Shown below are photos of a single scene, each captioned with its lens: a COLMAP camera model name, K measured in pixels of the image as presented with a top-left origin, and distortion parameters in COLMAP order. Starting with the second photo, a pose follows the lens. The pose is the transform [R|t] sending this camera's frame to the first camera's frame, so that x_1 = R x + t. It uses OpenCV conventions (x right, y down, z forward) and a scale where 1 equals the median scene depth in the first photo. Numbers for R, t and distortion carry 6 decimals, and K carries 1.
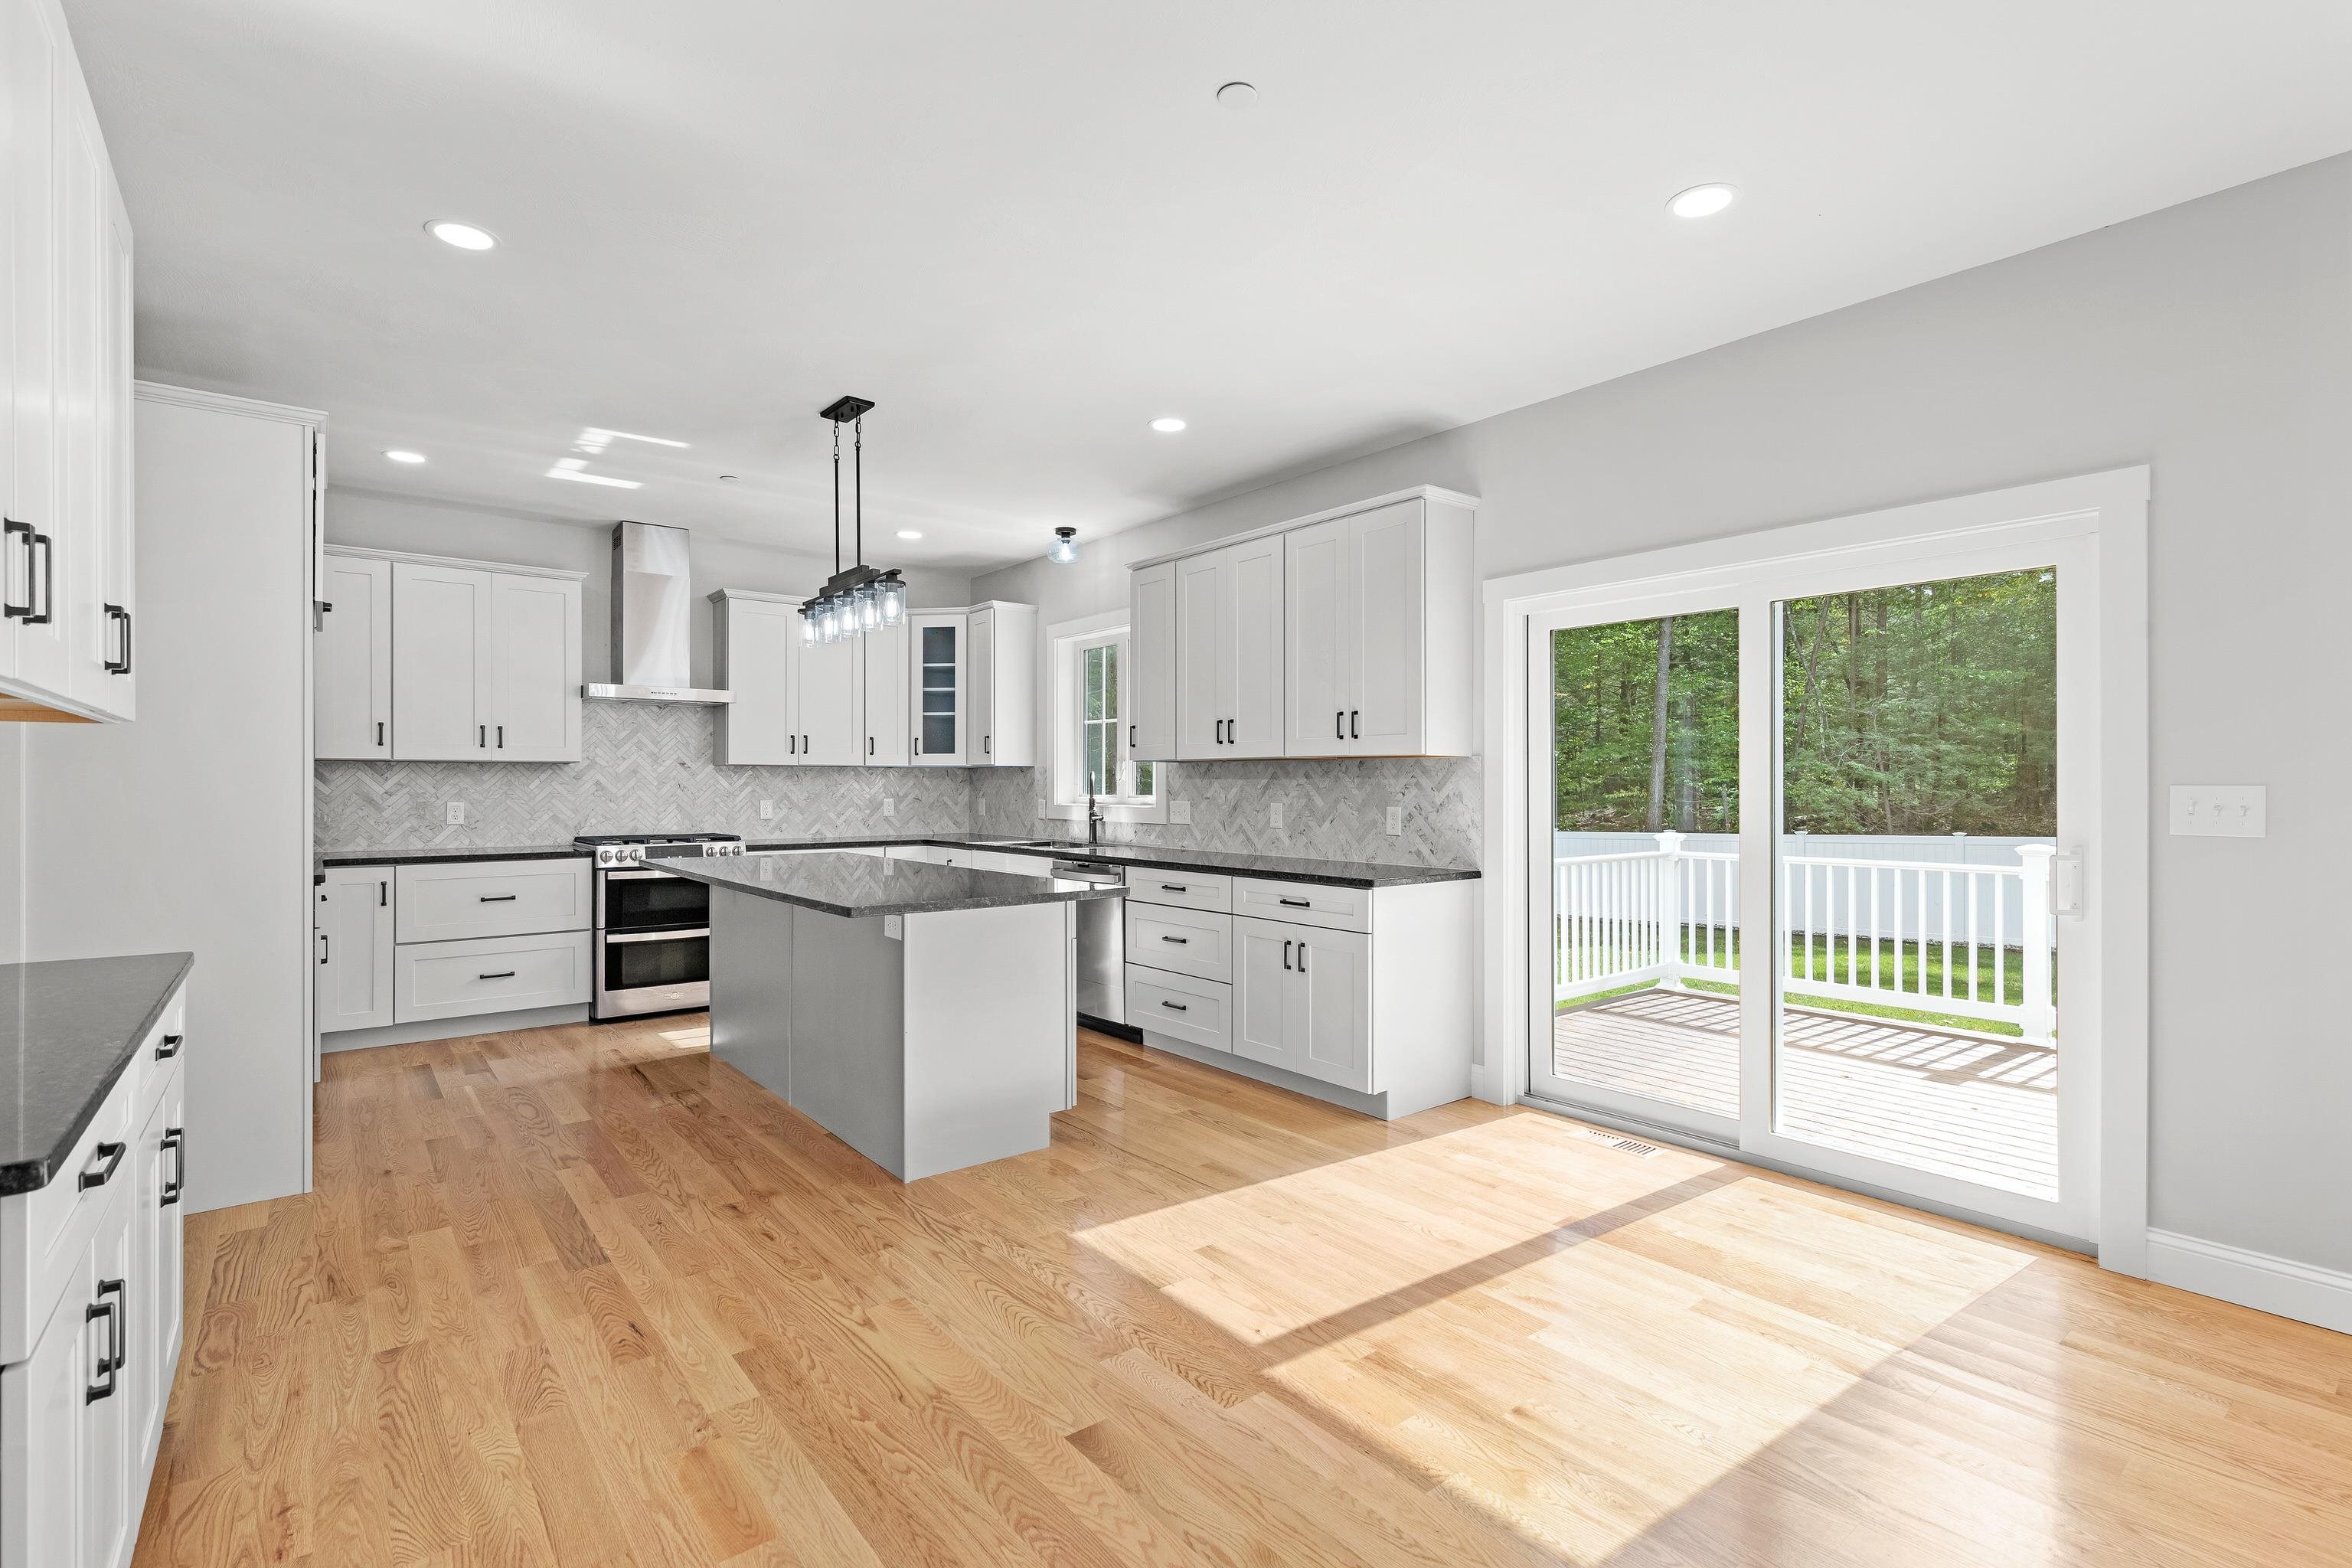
lens RADIAL K [[1065.8, 0, 1176.0], [0, 1065.8, 784.0], [0, 0, 1]] dist [0.000696, 0.000011]
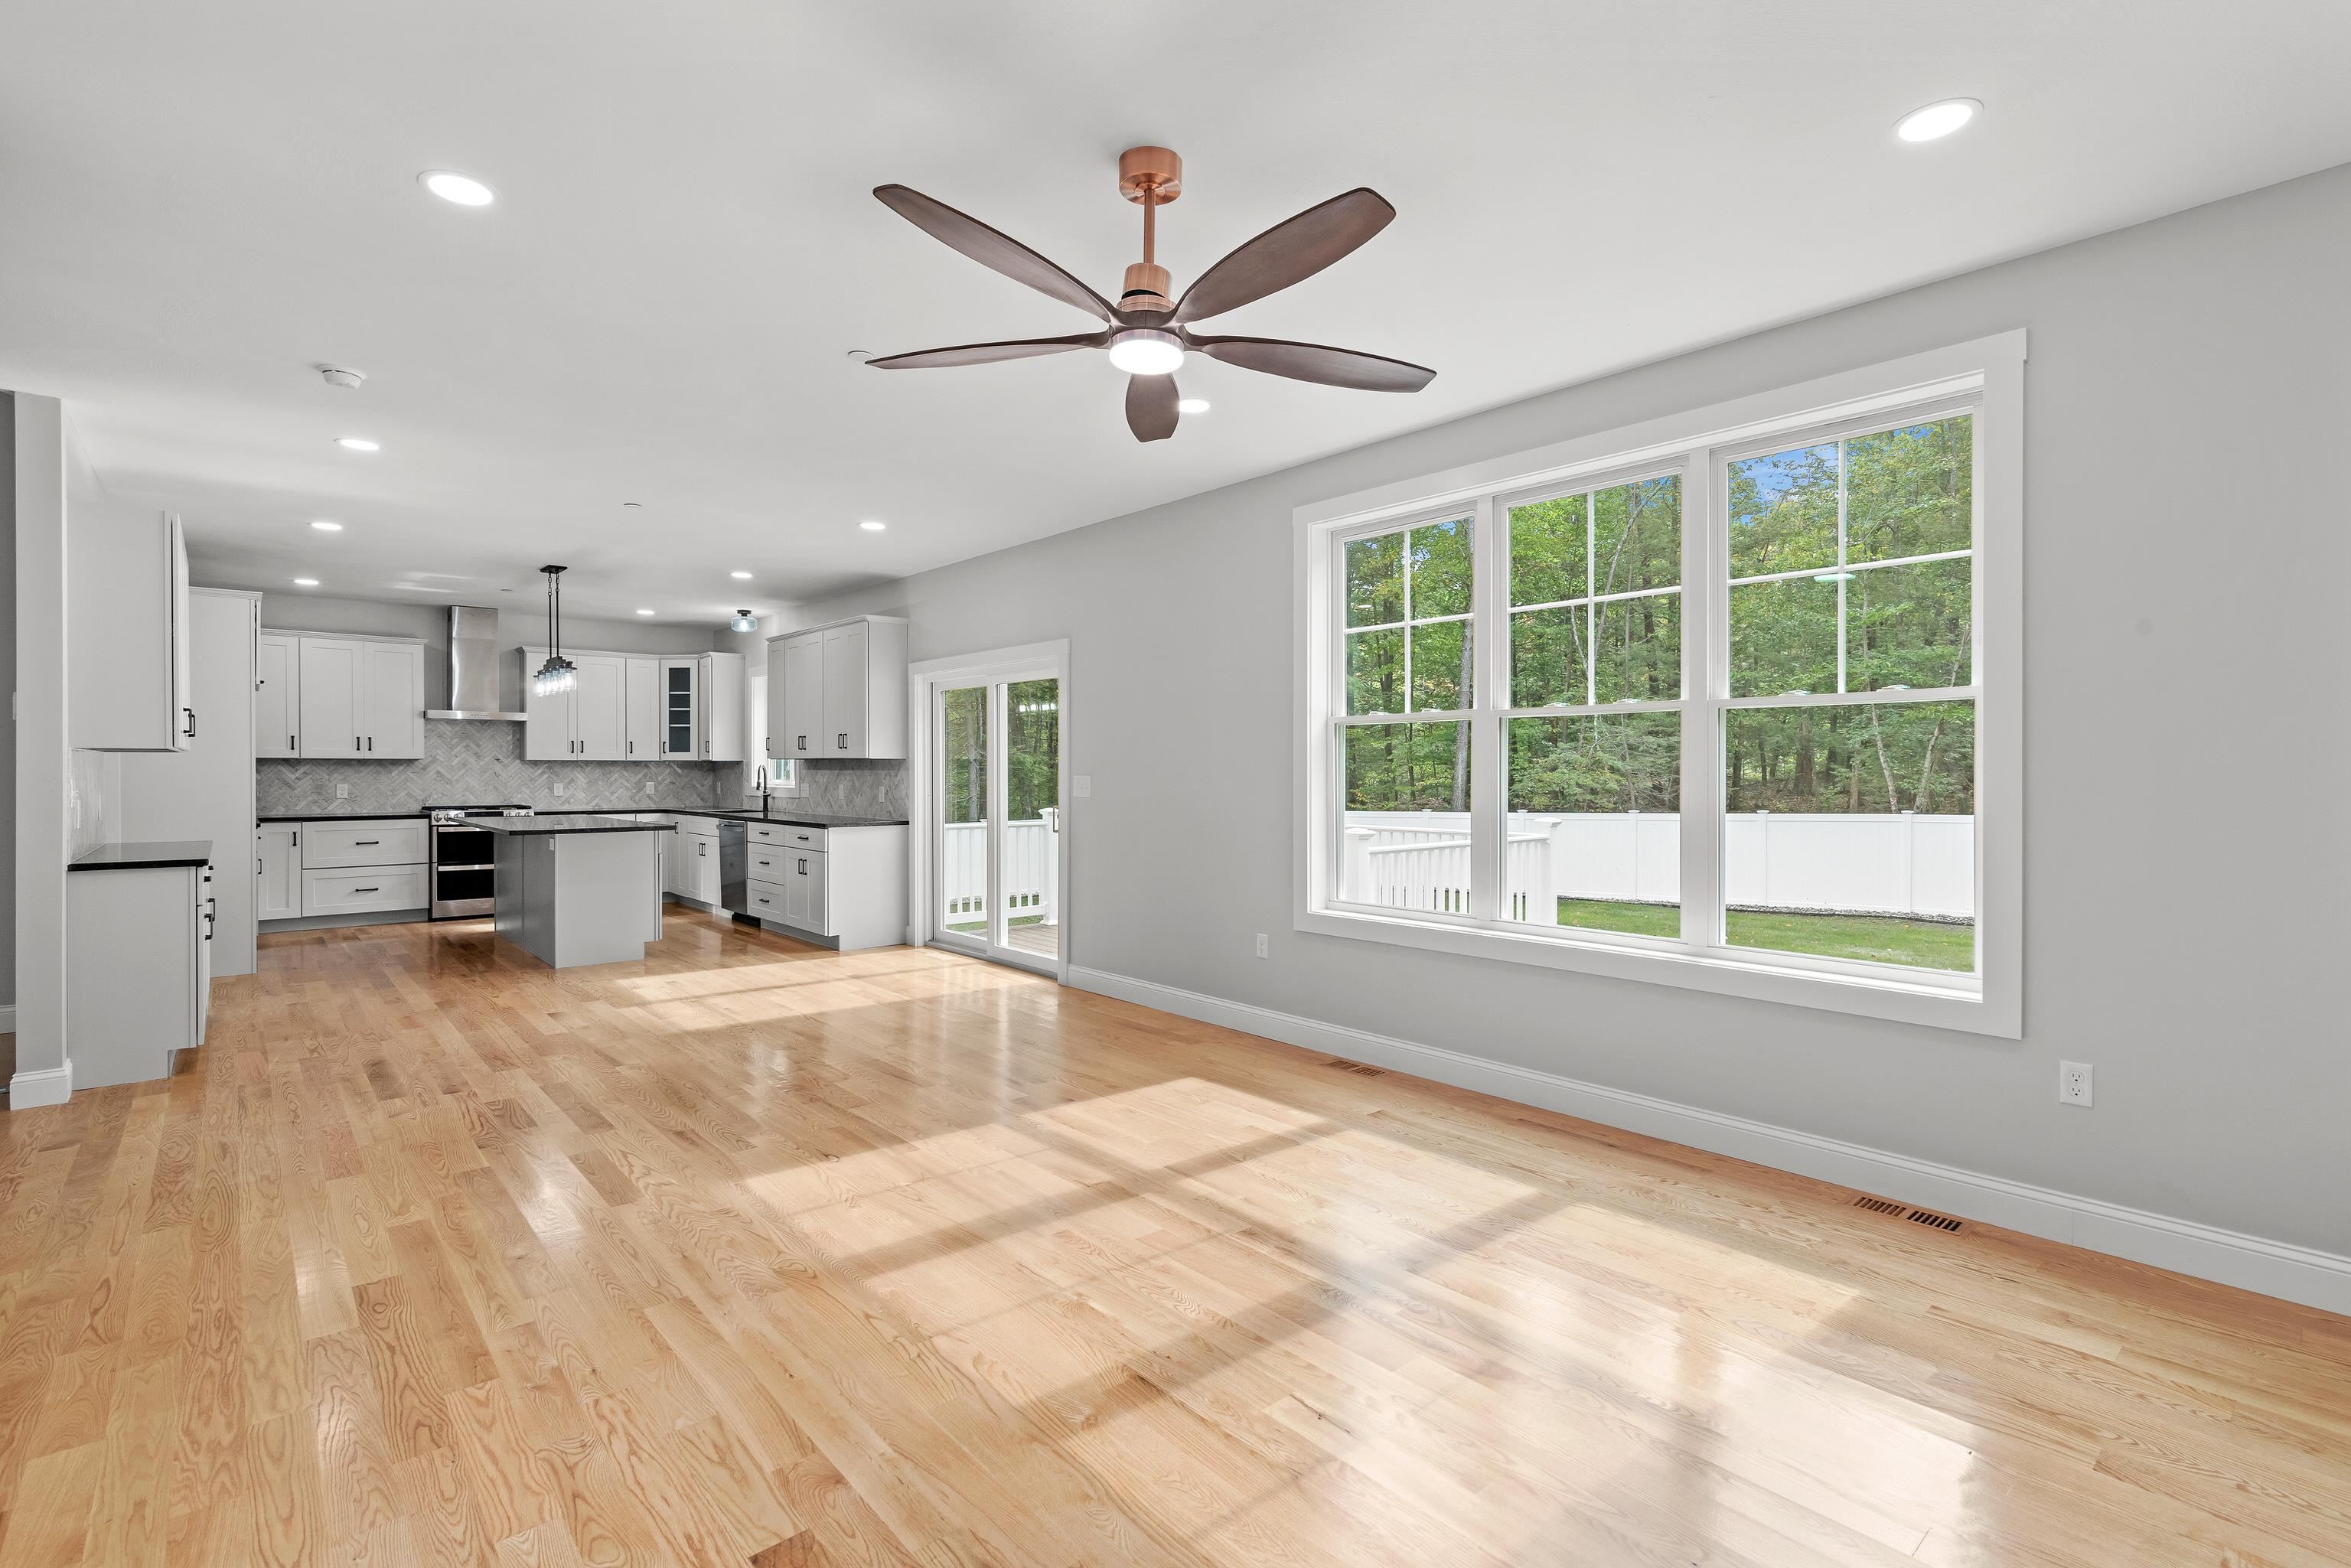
lens RADIAL K [[1064.4, 0, 1172.9], [0, 1064.4, 774.6], [0, 0, 1]] dist [-0.000108, -0.000330]
pose [[0.999110, -0.000456, 0.042181, 0.513933], [0.000180, 0.999979, 0.006551, -0.008220], [-0.042183, -0.006538, 0.999088, -0.662809]]
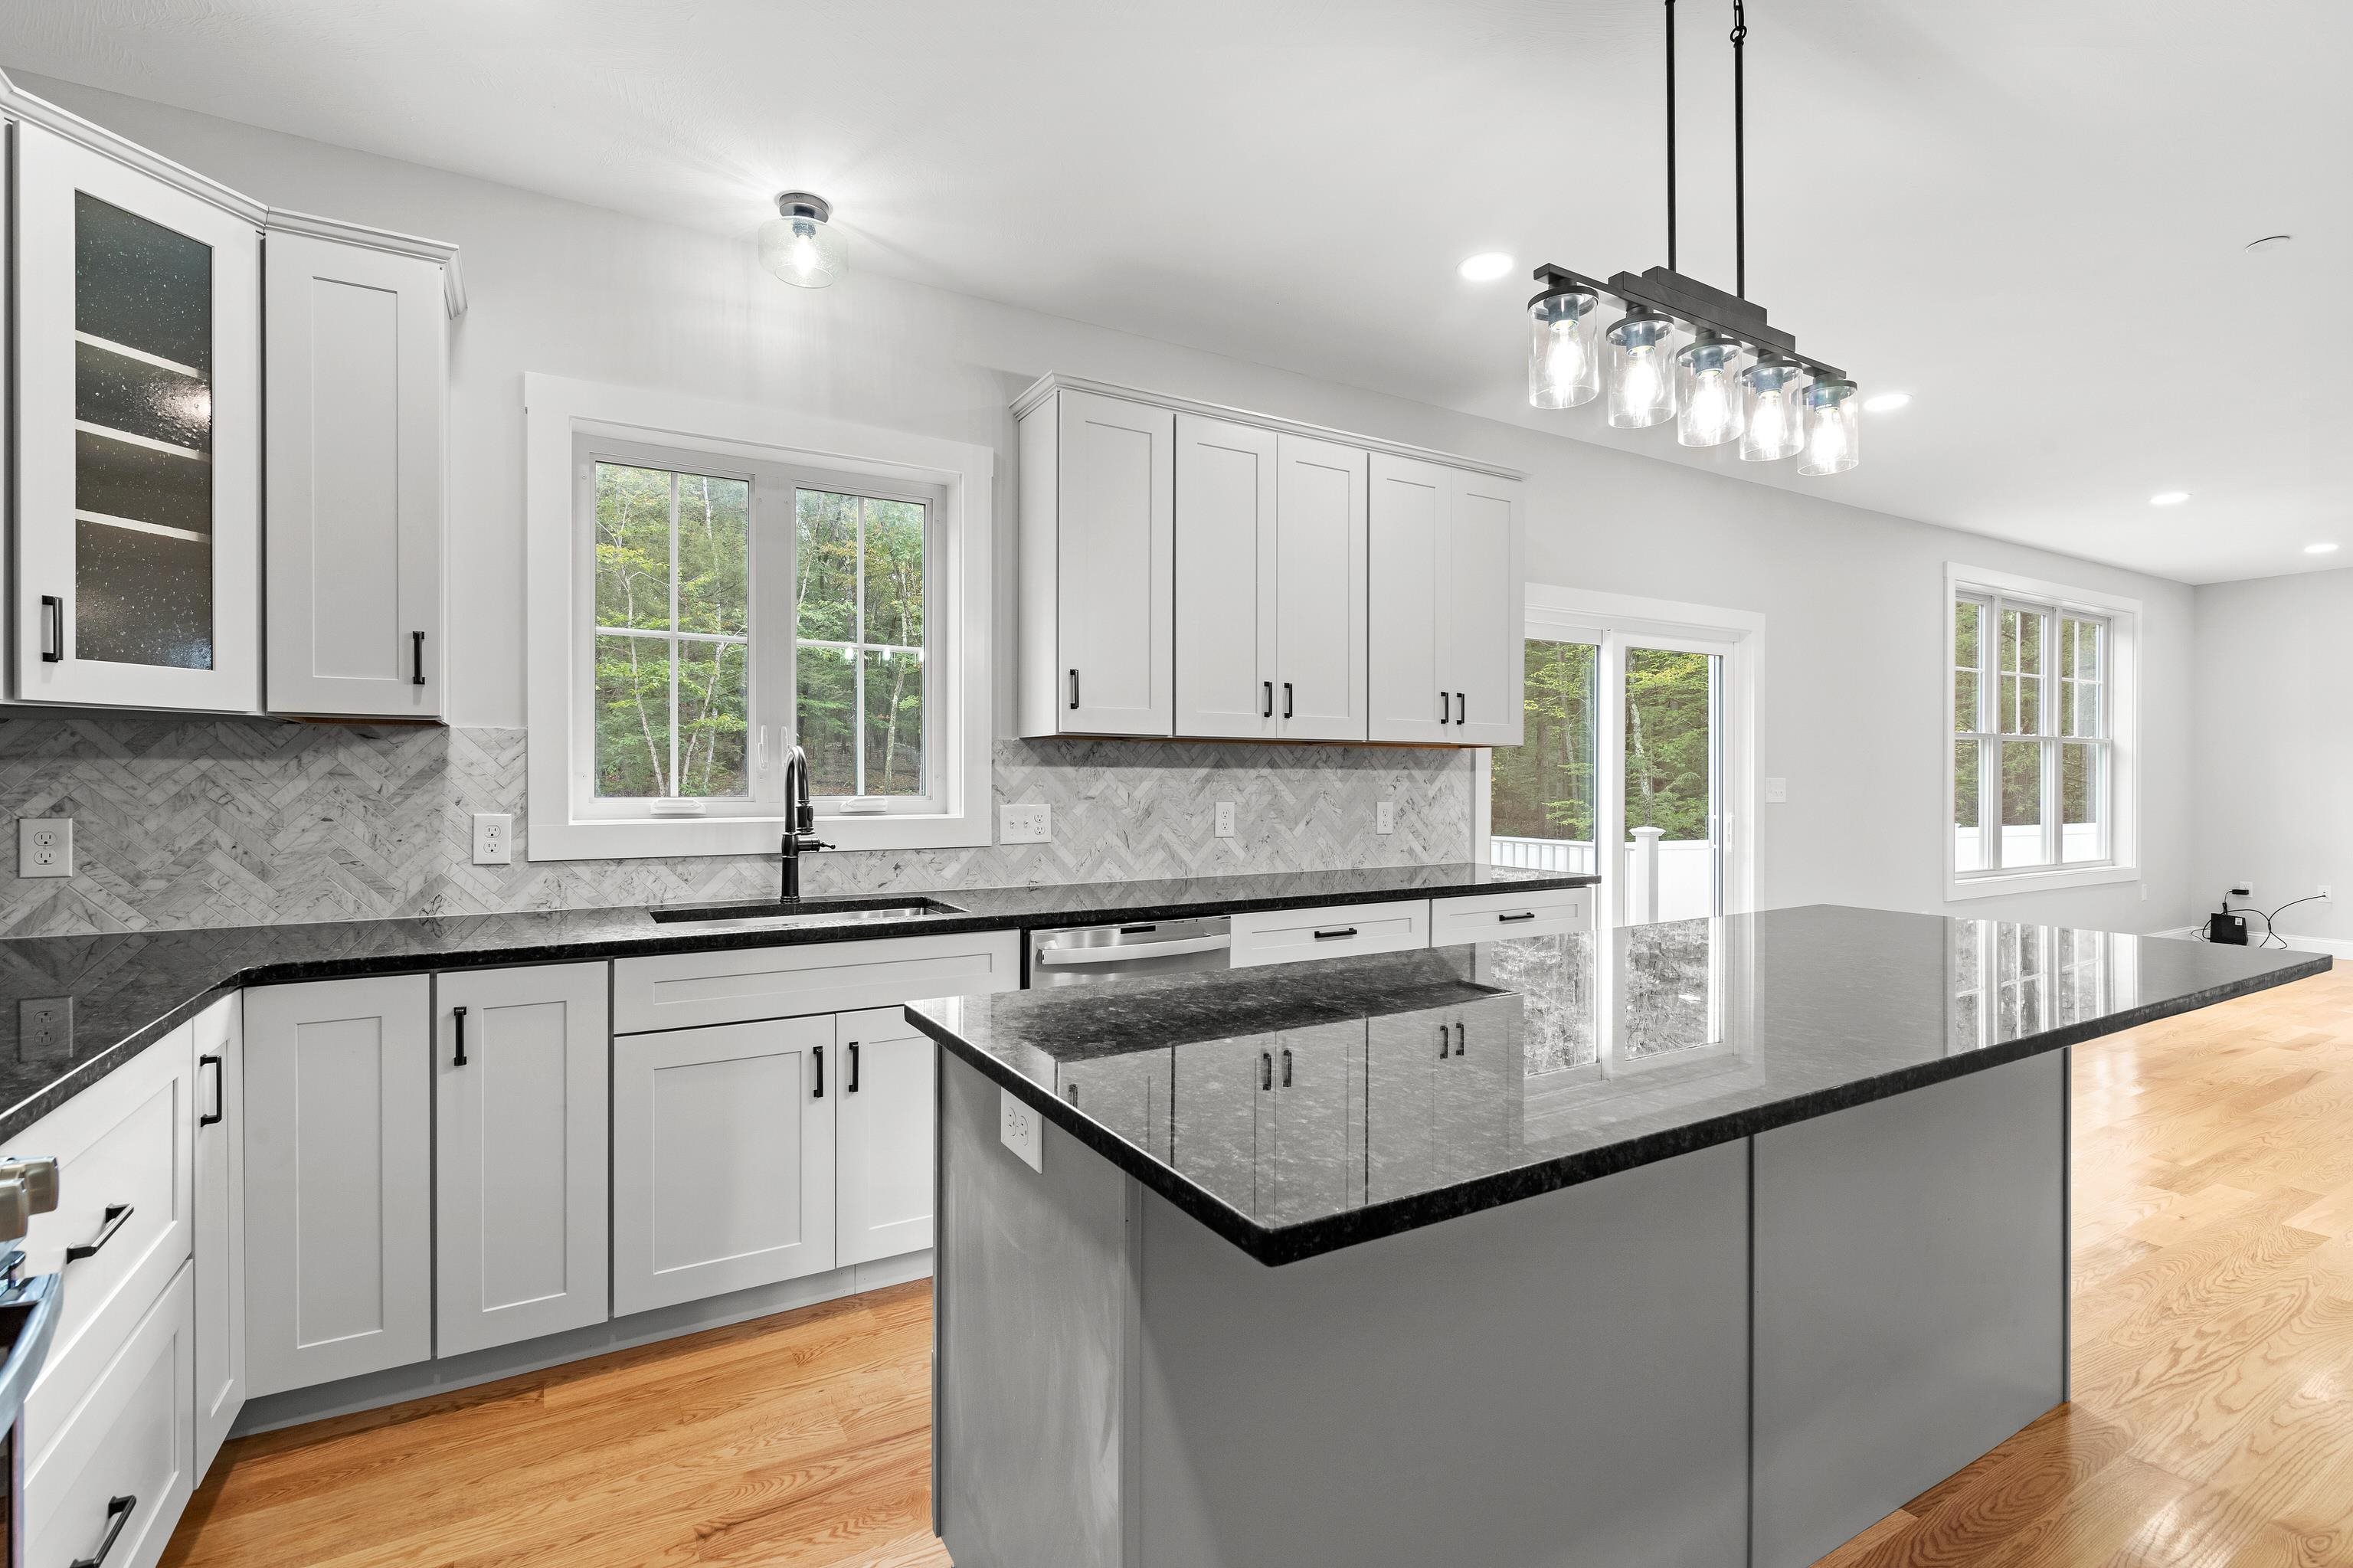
lens RADIAL K [[1081.9, 0, 1172.0], [0, 1081.9, 785.4], [0, 0, 1]] dist [0.000426, -0.000354]
pose [[0.151211, -0.007450, 0.988473, -0.589007], [-0.003768, 0.999960, 0.008113, 0.001060], [-0.988494, -0.004952, 0.151177, 0.866446]]
